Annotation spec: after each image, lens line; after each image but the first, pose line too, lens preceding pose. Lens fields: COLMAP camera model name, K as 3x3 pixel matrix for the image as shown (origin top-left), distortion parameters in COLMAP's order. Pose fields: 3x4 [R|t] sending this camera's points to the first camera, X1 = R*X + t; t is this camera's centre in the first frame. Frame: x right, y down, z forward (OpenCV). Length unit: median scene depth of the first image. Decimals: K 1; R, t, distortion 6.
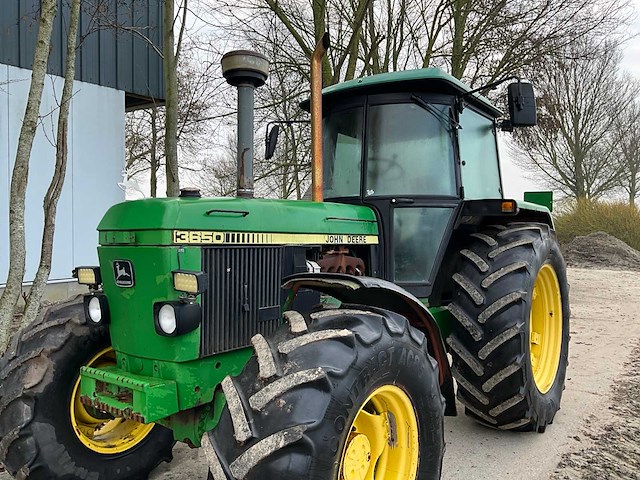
lens RADIAL K [[540.3, 0, 309.6], [0, 540.3, 245.7], [0, 0, 1]] dist [0.088748, -0.142373]
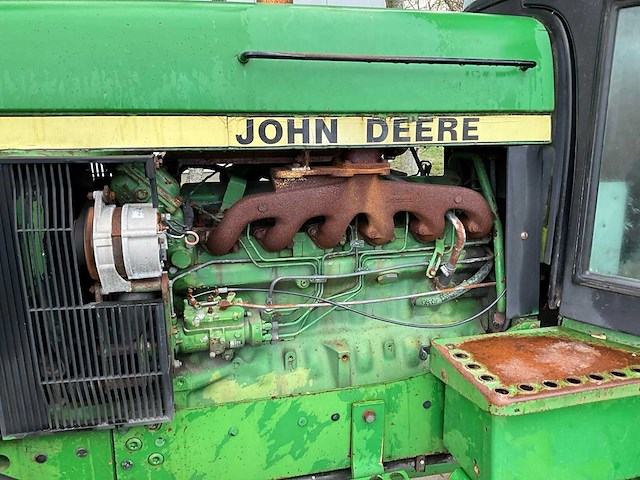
lens RADIAL K [[540.3, 0, 320.4], [0, 540.3, 234.7], [0, 0, 1]] dist [0.088748, -0.142373]
pose [[0.793919, 0.126293, -0.594763, 0.226827], [-0.001096, 0.978486, 0.206310, -0.016381], [0.608022, -0.163141, 0.776977, 0.710475]]
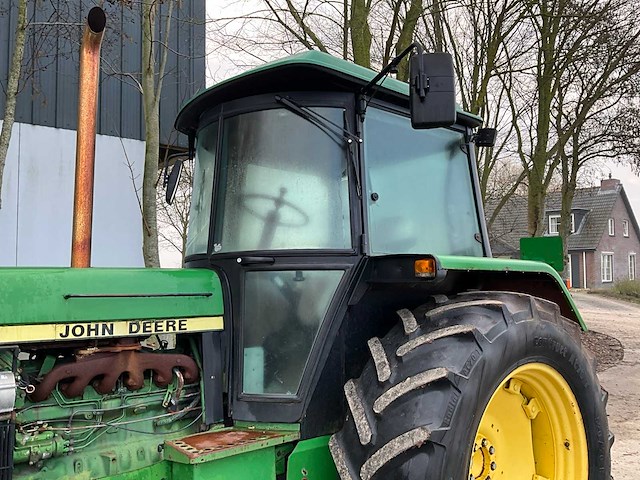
lens RADIAL K [[540.3, 0, 310.9], [0, 540.3, 242.5], [0, 0, 1]] dist [0.088748, -0.142373]
pose [[0.971218, -0.028049, -0.236534, 0.398930], [0.005851, 0.995552, -0.094031, -0.046413], [0.238120, 0.089941, 0.967062, 0.430150]]
